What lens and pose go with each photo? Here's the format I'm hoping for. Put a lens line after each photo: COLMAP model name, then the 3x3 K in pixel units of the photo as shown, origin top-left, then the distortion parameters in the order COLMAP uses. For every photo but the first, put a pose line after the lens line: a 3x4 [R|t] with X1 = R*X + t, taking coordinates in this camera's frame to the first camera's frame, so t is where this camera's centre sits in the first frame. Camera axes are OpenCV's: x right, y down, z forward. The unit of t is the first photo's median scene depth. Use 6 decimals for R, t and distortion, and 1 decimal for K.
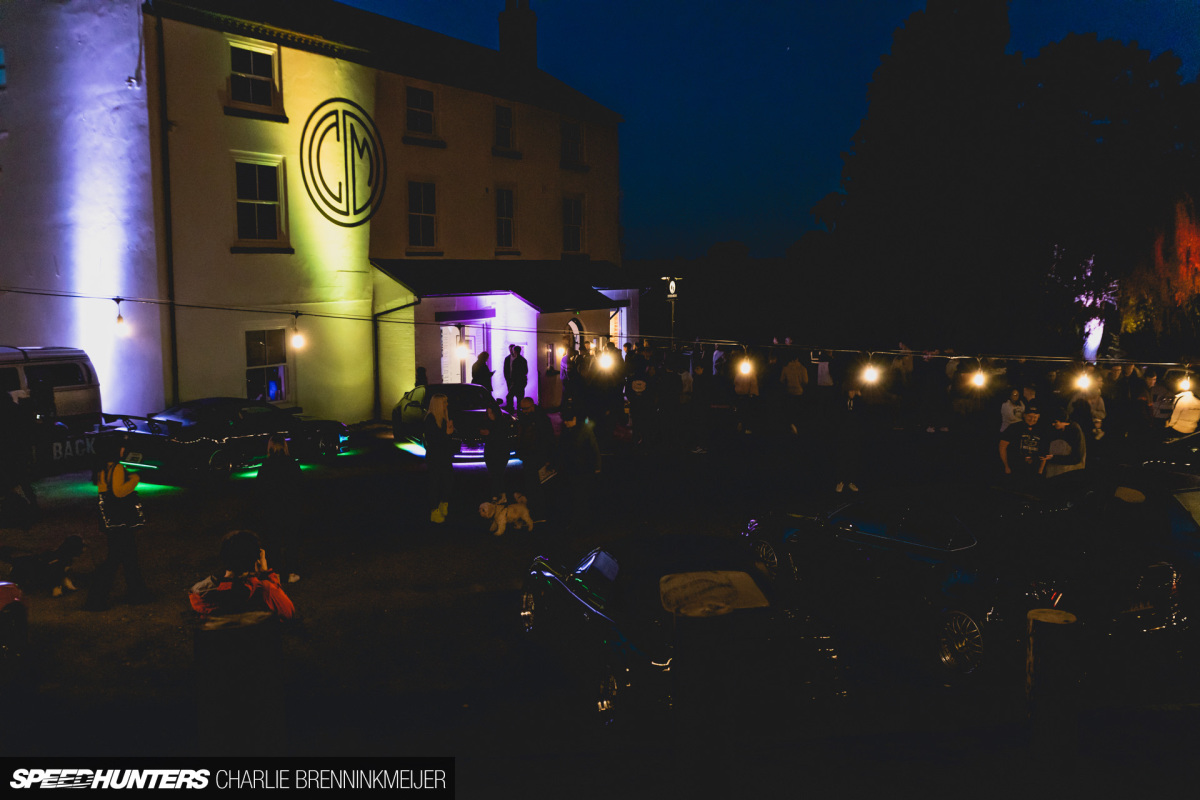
lens RADIAL K [[1161.5, 0, 600.0], [0, 1161.5, 400.0], [0, 0, 1]] dist [0.046412, -0.005523]
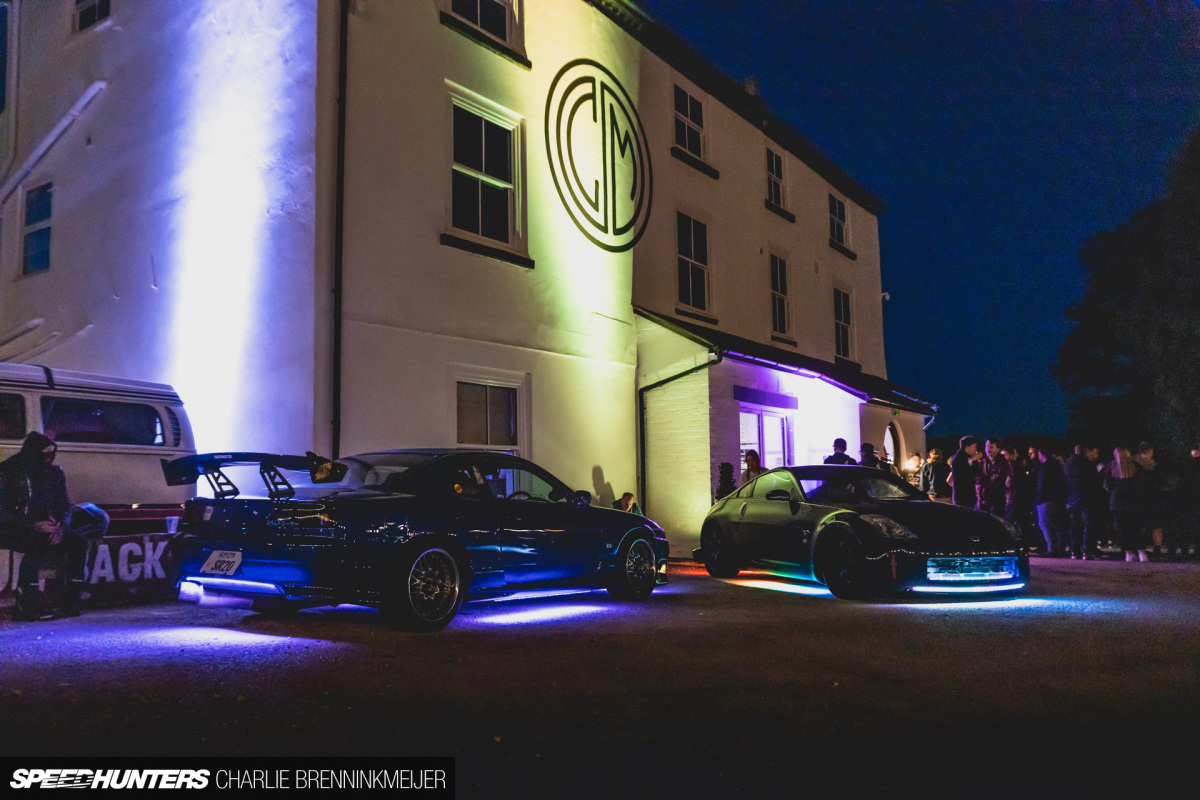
lens RADIAL K [[1007.0, 0, 600.0], [0, 1007.0, 400.0], [0, 0, 1]] dist [0.003491, 0.001293]
pose [[0.995688, -0.013355, -0.091804, -0.172558], [-0.004798, 0.980846, -0.194728, 0.042549], [0.092646, 0.194328, 0.976552, 0.479765]]
